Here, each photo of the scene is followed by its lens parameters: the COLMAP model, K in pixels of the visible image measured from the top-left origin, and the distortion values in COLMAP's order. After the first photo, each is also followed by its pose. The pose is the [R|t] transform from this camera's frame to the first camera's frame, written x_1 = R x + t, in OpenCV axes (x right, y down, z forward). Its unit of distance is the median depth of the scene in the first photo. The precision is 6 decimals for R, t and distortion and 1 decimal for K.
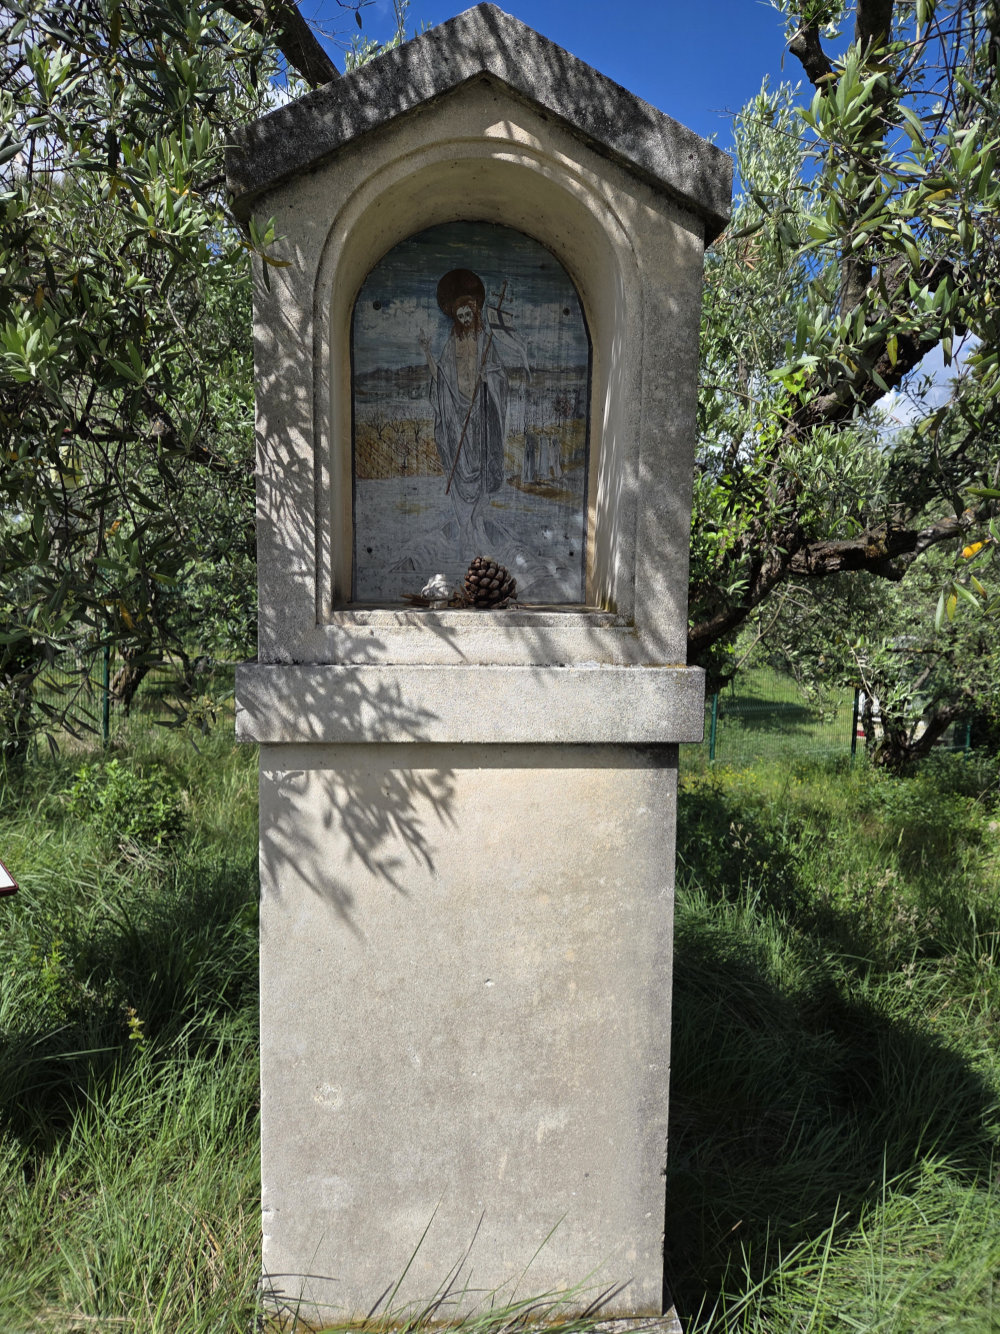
lens RADIAL K [[915.6, 0, 498.1], [0, 915.6, 656.9], [0, 0, 1]] dist [0.032873, -0.006161]
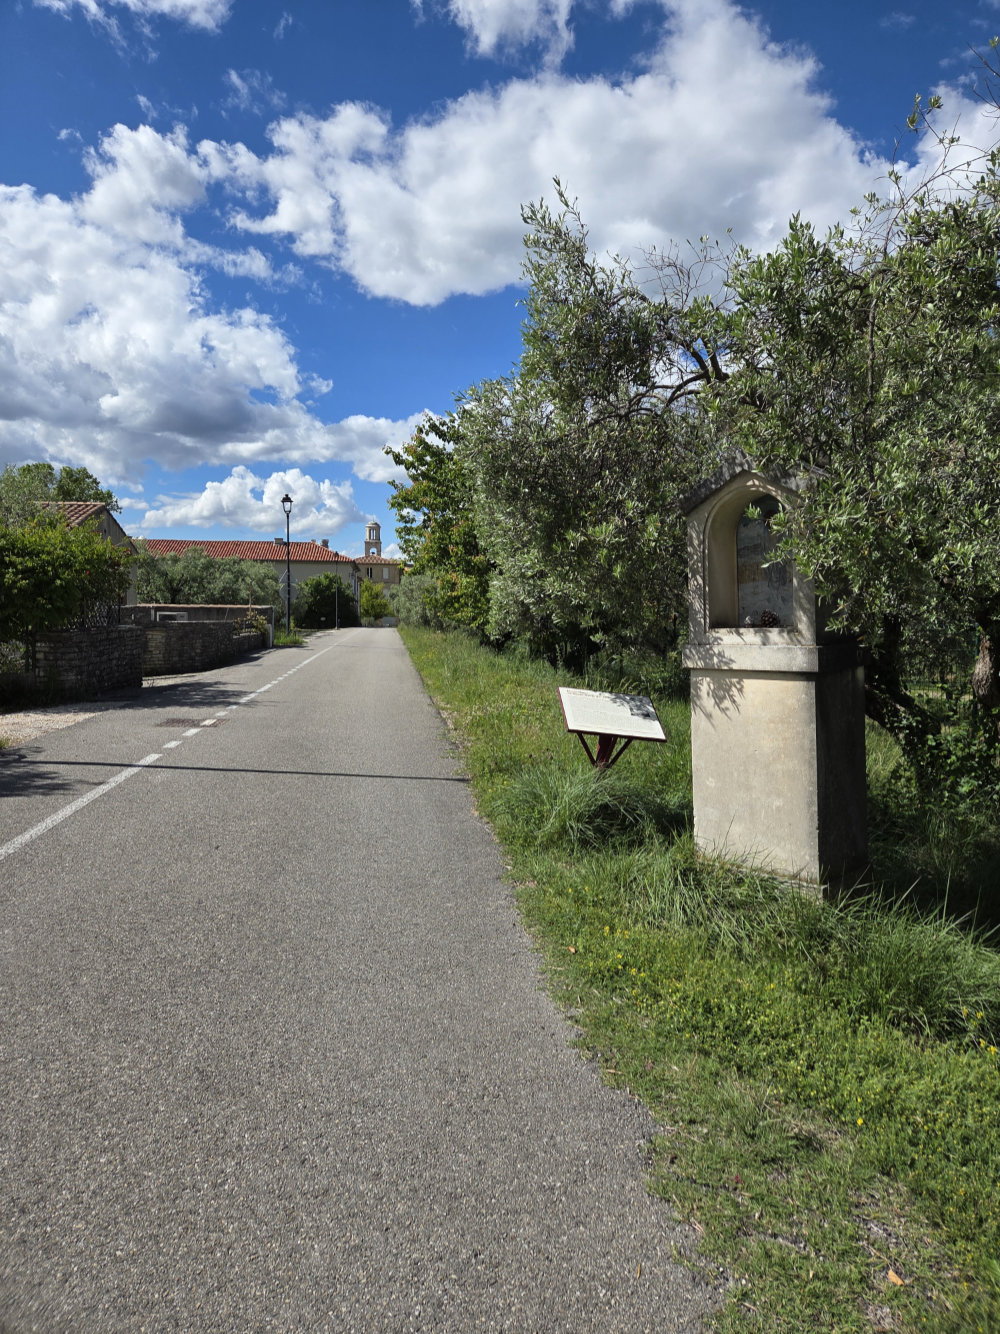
lens RADIAL K [[915.6, 0, 500.6], [0, 915.6, 663.7], [0, 0, 1]] dist [0.032873, -0.006161]
pose [[0.661701, 0.010904, -0.749689, 1.770556], [-0.036271, 0.999189, -0.017481, 0.157284], [0.748890, 0.038759, 0.661559, -1.709790]]
